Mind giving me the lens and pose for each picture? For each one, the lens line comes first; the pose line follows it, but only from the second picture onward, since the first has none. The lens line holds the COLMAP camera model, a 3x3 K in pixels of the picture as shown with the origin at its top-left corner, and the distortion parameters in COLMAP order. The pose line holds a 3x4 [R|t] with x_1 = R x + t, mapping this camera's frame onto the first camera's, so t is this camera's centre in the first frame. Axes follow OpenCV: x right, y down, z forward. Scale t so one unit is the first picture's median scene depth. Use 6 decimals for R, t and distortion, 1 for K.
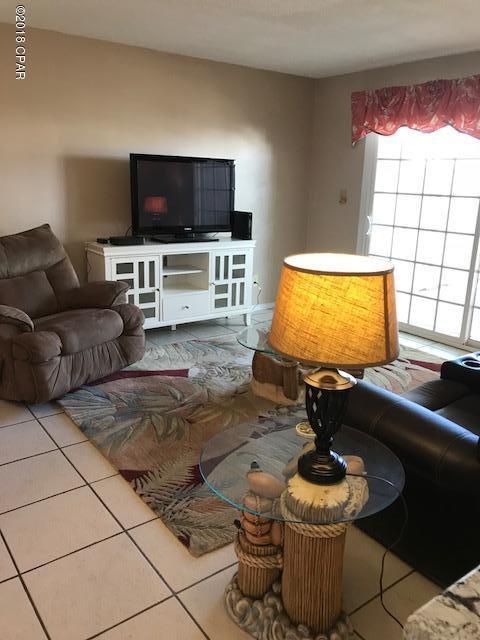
lens RADIAL K [[527.7, 0, 243.2], [0, 527.7, 315.8], [0, 0, 1]] dist [0.093686, -0.142150]
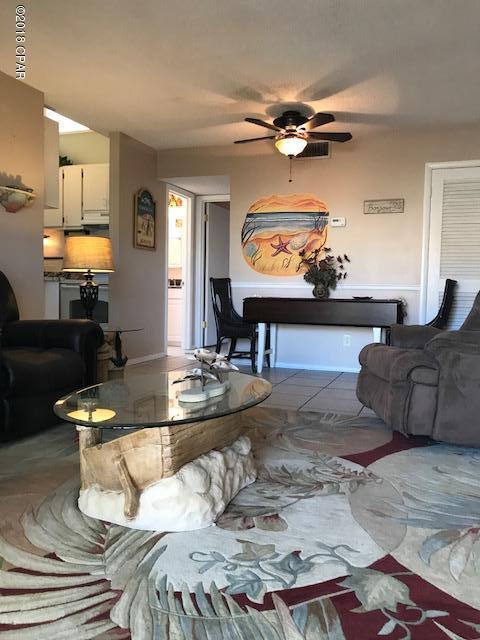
lens RADIAL K [[526.3, 0, 240.0], [0, 526.3, 320.0], [0, 0, 1]] dist [-0.005421, -0.002393]
pose [[-0.844858, -0.008537, -0.534922, 0.318950], [-0.175301, 0.949089, 0.261724, -0.179340], [0.505455, 0.314892, -0.803342, 1.231495]]
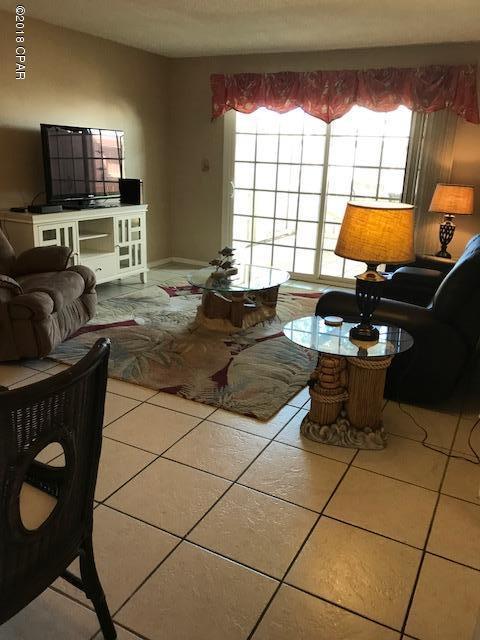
lens RADIAL K [[527.7, 0, 243.2], [0, 527.7, 315.8], [0, 0, 1]] dist [0.093686, -0.142150]
pose [[0.903040, -0.124328, 0.411170, -0.321374], [0.101280, 0.991837, 0.077470, 0.025427], [-0.417445, -0.028315, 0.908261, -0.120060]]
